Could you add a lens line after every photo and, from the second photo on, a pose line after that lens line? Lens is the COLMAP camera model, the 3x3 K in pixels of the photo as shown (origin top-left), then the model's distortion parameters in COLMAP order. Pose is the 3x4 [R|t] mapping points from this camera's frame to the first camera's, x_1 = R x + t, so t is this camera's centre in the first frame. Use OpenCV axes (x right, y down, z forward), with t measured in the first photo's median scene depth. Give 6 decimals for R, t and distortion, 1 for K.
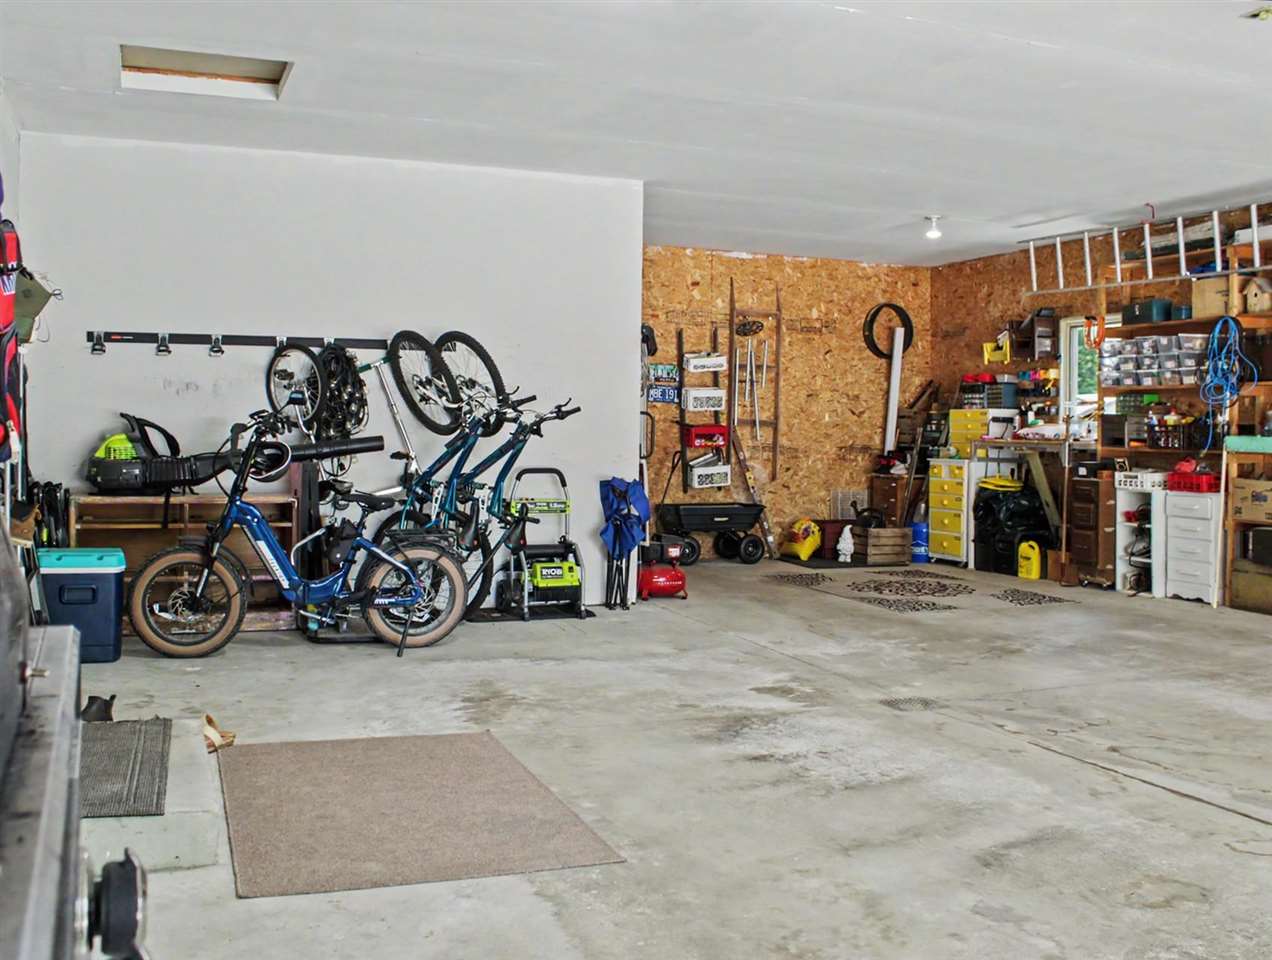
lens RADIAL K [[1211.4, 0, 636.0], [0, 1211.4, 480.0], [0, 0, 1]] dist [-0.096113, -0.020917]
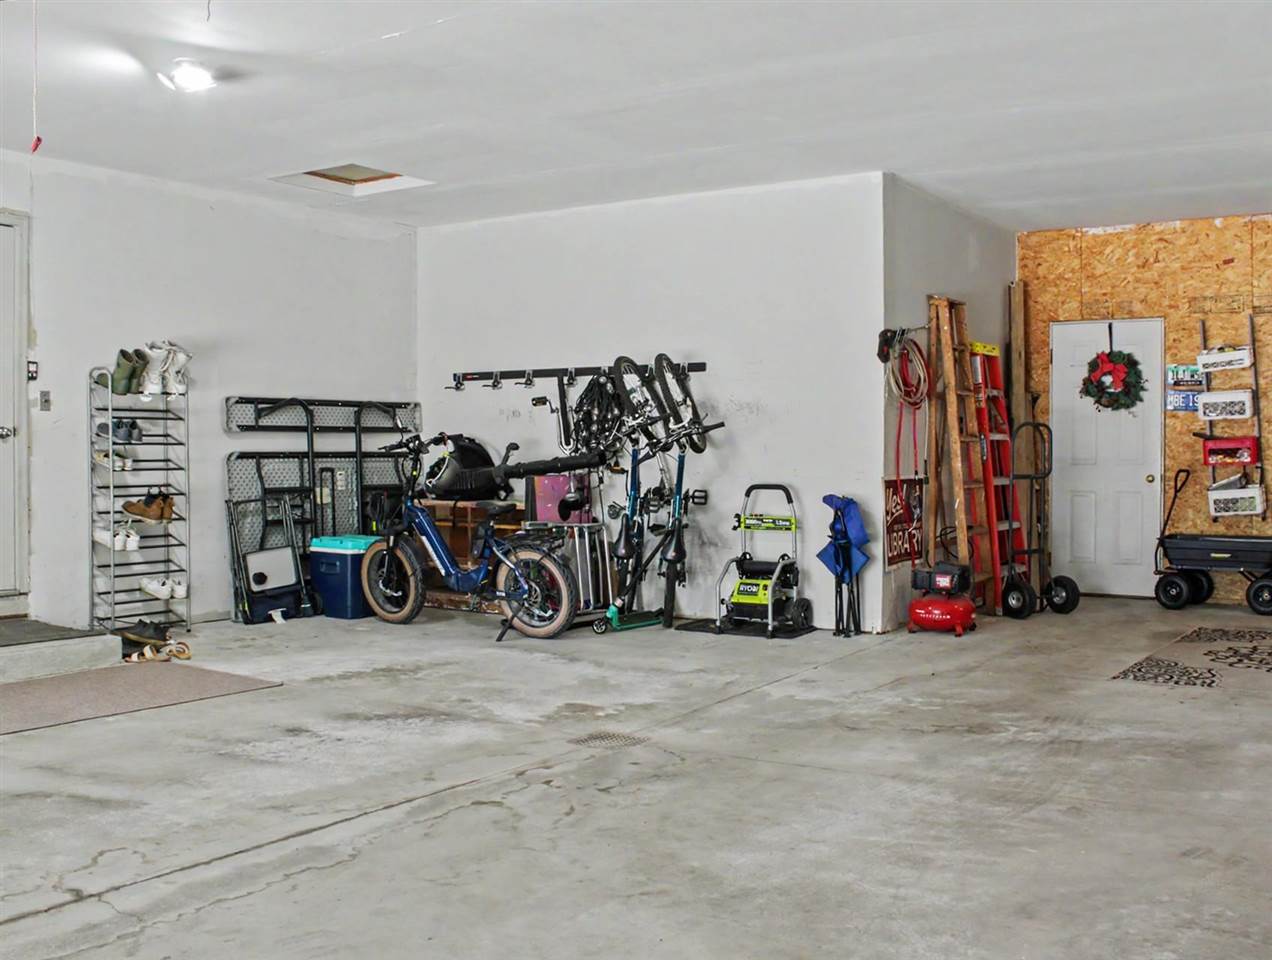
lens RADIAL K [[1211.4, 0, 636.0], [0, 1211.4, 480.0], [0, 0, 1]] dist [-0.096113, -0.020917]
pose [[0.607506, 0.008306, -0.794272, 0.657732], [-0.023947, 0.999682, -0.007861, -0.002572], [0.793954, 0.023796, 0.607512, 0.324157]]
